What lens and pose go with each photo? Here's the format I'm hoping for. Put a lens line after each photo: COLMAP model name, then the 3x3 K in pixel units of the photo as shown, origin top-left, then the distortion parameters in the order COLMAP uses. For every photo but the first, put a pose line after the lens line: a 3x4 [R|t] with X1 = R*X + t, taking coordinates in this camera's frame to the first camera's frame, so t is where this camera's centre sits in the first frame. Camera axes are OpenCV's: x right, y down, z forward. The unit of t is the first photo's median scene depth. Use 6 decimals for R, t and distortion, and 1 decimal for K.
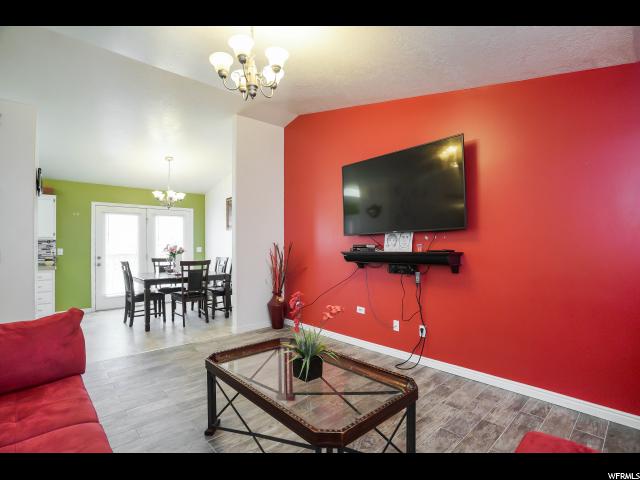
lens RADIAL K [[313.0, 0, 318.5], [0, 313.0, 243.2], [0, 0, 1]] dist [-0.039173, 0.010404]
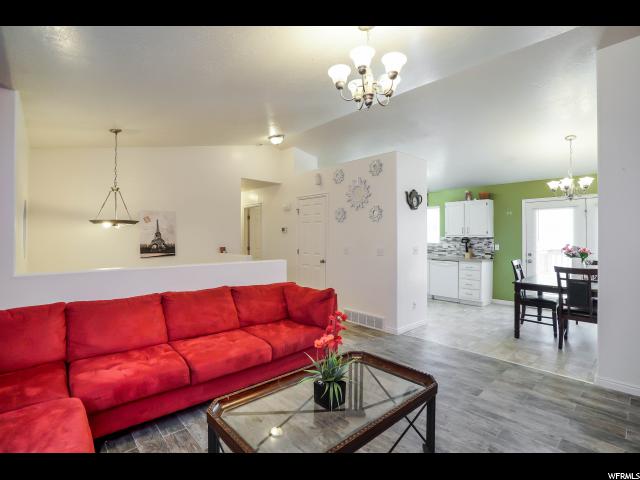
lens RADIAL K [[313.0, 0, 324.8], [0, 313.0, 236.0], [0, 0, 1]] dist [-0.039173, 0.010404]
pose [[-0.003777, 0.008016, -0.999961, 0.340960], [0.008079, 0.999935, 0.007986, -0.030589], [0.999960, -0.008048, -0.003842, 0.385945]]
